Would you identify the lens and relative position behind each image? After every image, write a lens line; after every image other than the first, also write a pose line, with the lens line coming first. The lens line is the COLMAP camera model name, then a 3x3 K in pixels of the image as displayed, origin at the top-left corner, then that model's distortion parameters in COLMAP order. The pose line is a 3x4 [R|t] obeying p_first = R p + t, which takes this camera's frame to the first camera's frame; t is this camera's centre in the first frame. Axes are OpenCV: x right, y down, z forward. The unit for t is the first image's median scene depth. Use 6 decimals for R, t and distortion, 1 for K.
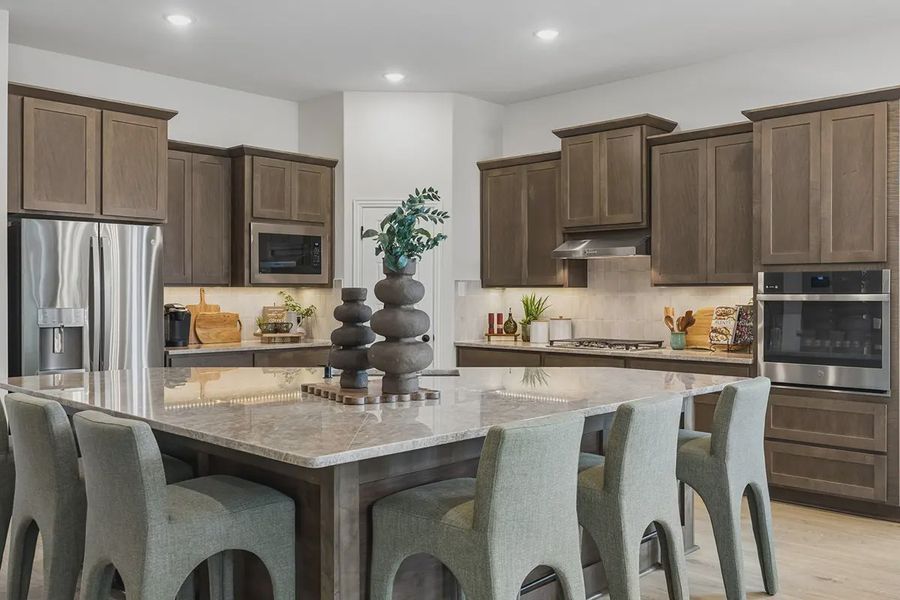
lens RADIAL K [[801.4, 0, 459.7], [0, 801.4, 298.7], [0, 0, 1]] dist [-0.012115, -0.010187]
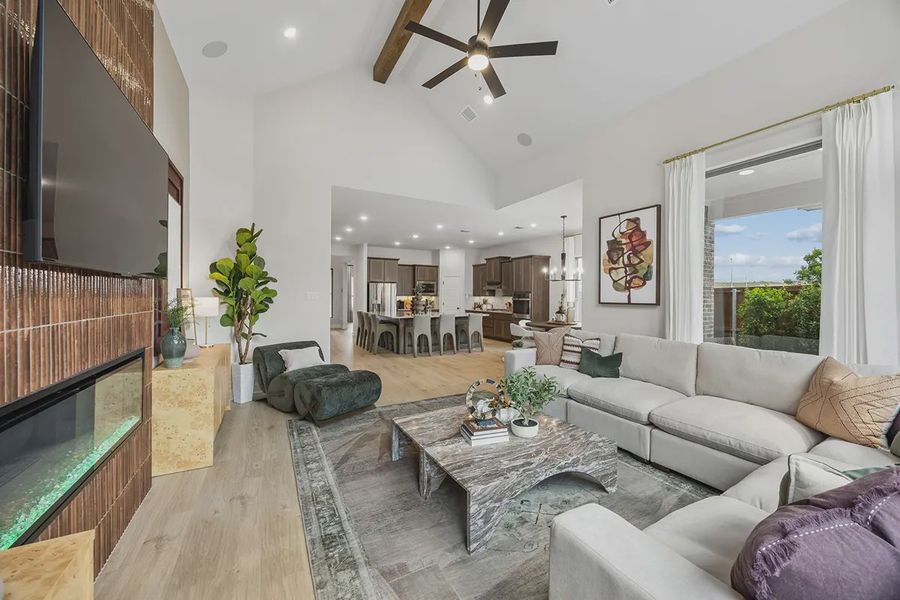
lens RADIAL K [[347.4, 0, 453.3], [0, 347.4, 295.1], [0, 0, 1]] dist [-0.001519, -0.000131]
pose [[0.952431, 0.003665, -0.304734, 0.516855], [-0.005456, 0.999972, -0.005025, -0.010615], [0.304707, 0.006448, 0.952424, -0.773386]]
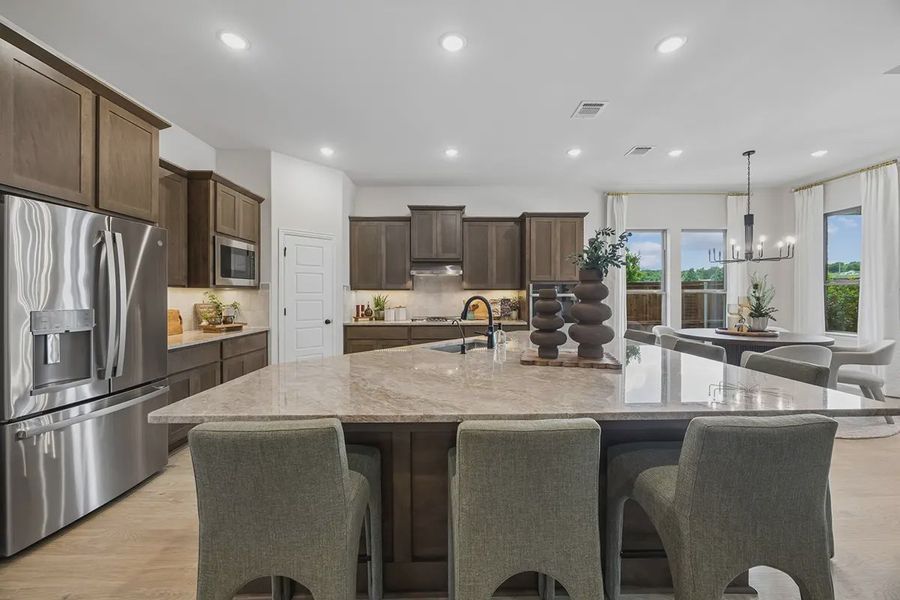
lens RADIAL K [[347.4, 0, 453.3], [0, 347.4, 295.1], [0, 0, 1]] dist [-0.001519, -0.000131]
pose [[0.708347, -0.002840, 0.705858, -0.376557], [0.005353, 0.999985, -0.001349, -0.001191], [-0.705844, 0.004733, 0.708352, 0.362923]]
